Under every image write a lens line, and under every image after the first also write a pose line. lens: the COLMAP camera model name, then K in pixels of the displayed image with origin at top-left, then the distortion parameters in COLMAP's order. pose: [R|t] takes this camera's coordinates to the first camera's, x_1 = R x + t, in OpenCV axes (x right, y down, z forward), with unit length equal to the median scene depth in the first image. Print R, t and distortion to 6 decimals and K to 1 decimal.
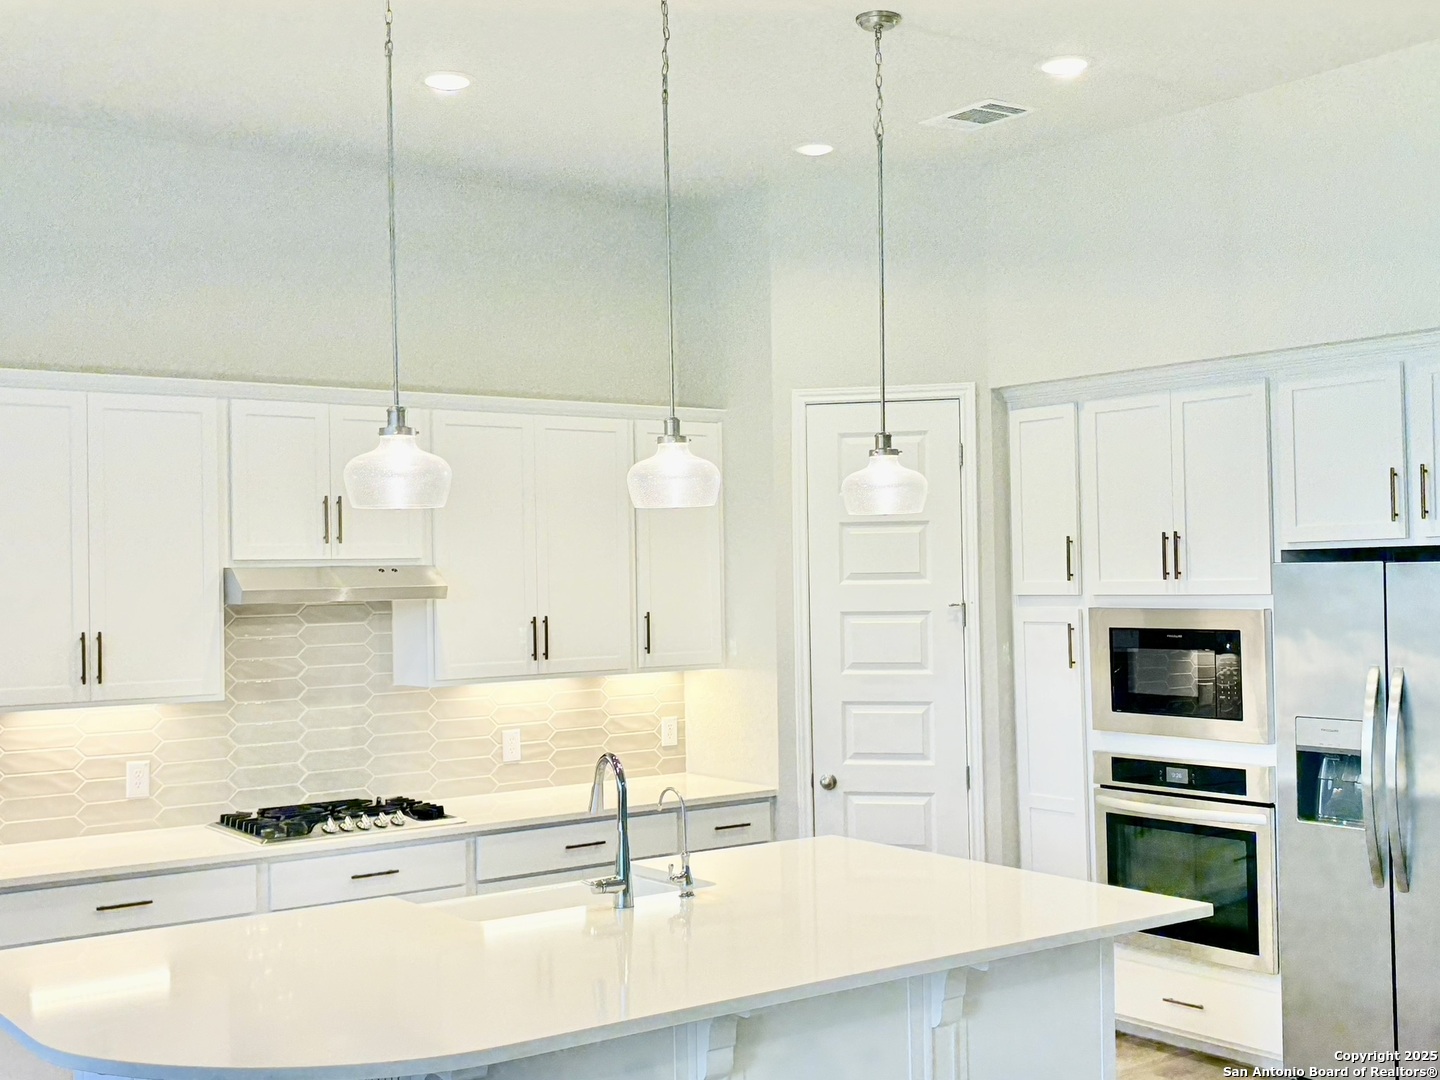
lens RADIAL K [[1650.3, 0, 701.6], [0, 1650.3, 541.5], [0, 0, 1]] dist [0.182772, -0.648734]
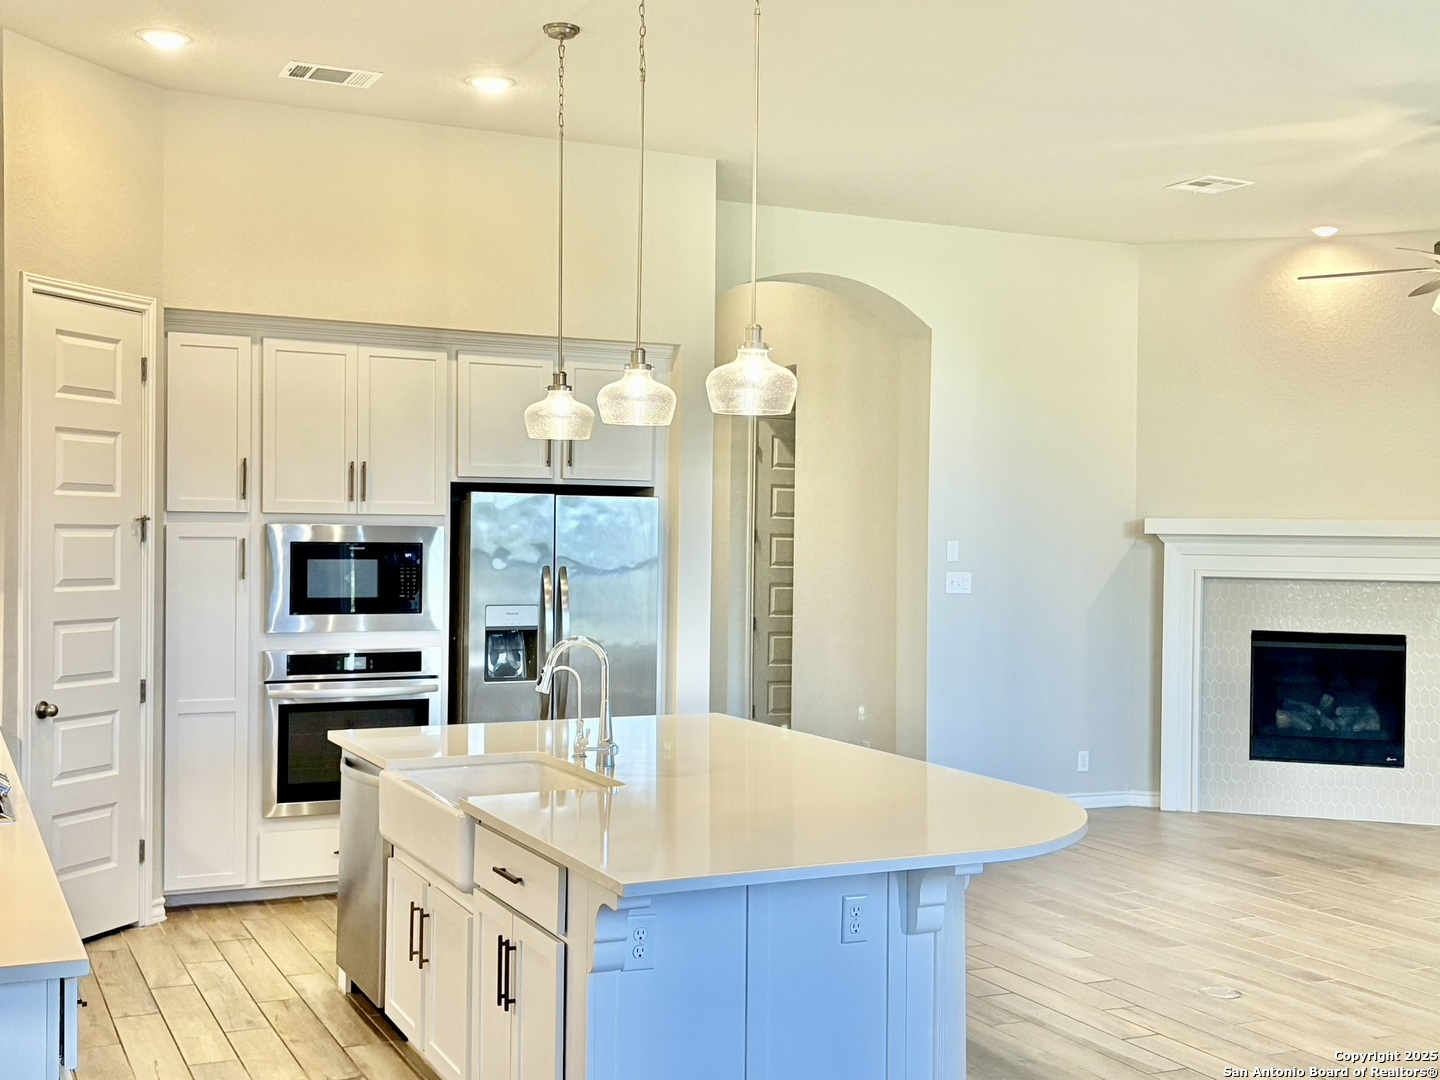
lens RADIAL K [[1650.8, 0, 720.6], [0, 1650.8, 556.6], [0, 0, 1]] dist [0.164348, -0.569141]
pose [[0.173124, 0.002928, 0.984896, -0.851136], [-0.036409, 0.999331, 0.003429, 0.048907], [-0.984227, -0.036452, 0.173114, 0.530319]]
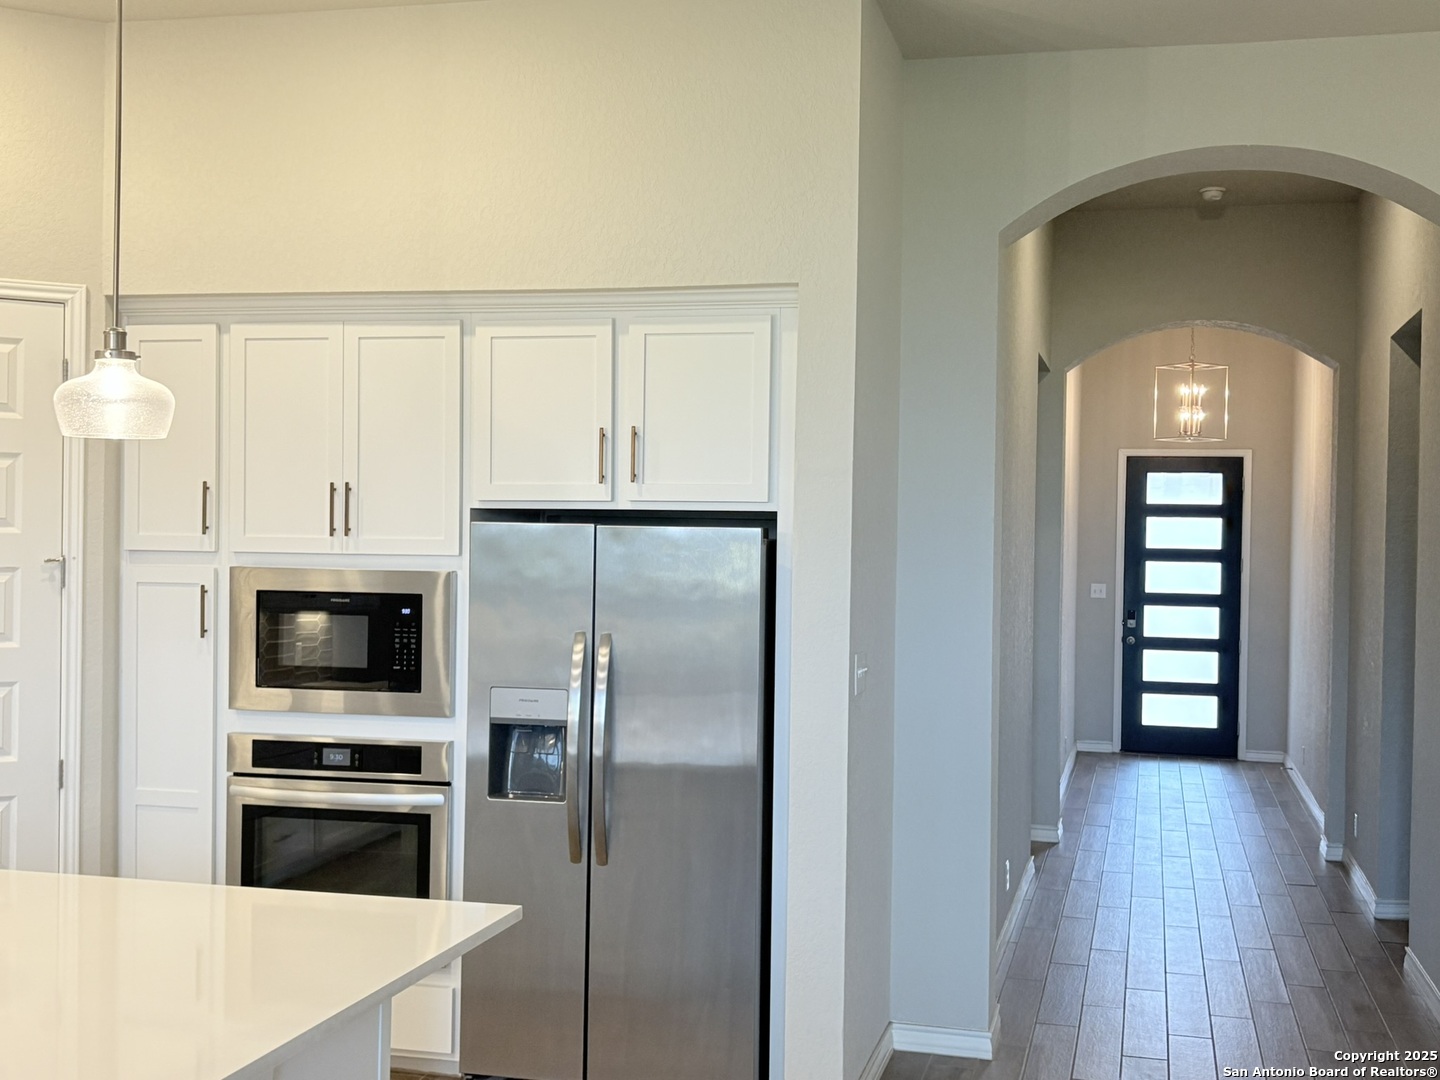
lens RADIAL K [[1650.8, 0, 720.6], [0, 1650.8, 556.6], [0, 0, 1]] dist [0.164348, -0.569141]
pose [[0.764979, 0.022275, 0.643670, -0.130892], [-0.042700, 0.998957, 0.016177, 0.010535], [-0.642638, -0.039859, 0.765132, 0.193348]]
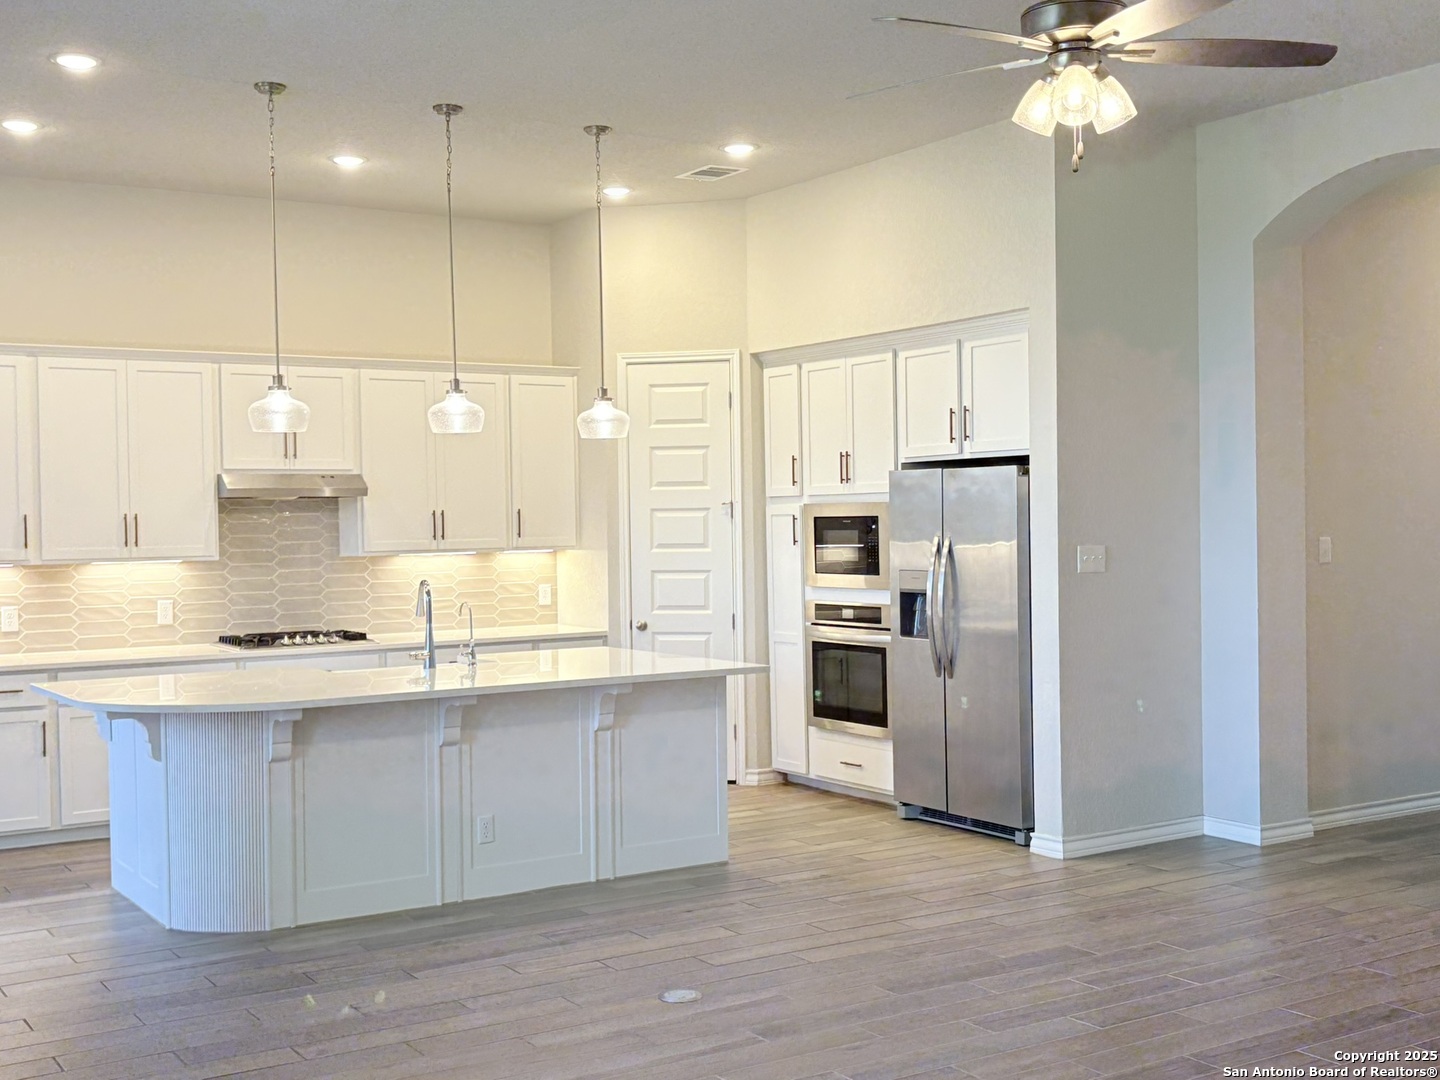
lens RADIAL K [[1650.8, 0, 720.6], [0, 1650.8, 556.6], [0, 0, 1]] dist [0.164348, -0.569141]
pose [[0.998599, 0.002447, -0.052857, 0.247617], [-0.000043, 0.998967, 0.045433, 0.020886], [0.052913, -0.045367, 0.997568, -0.490356]]
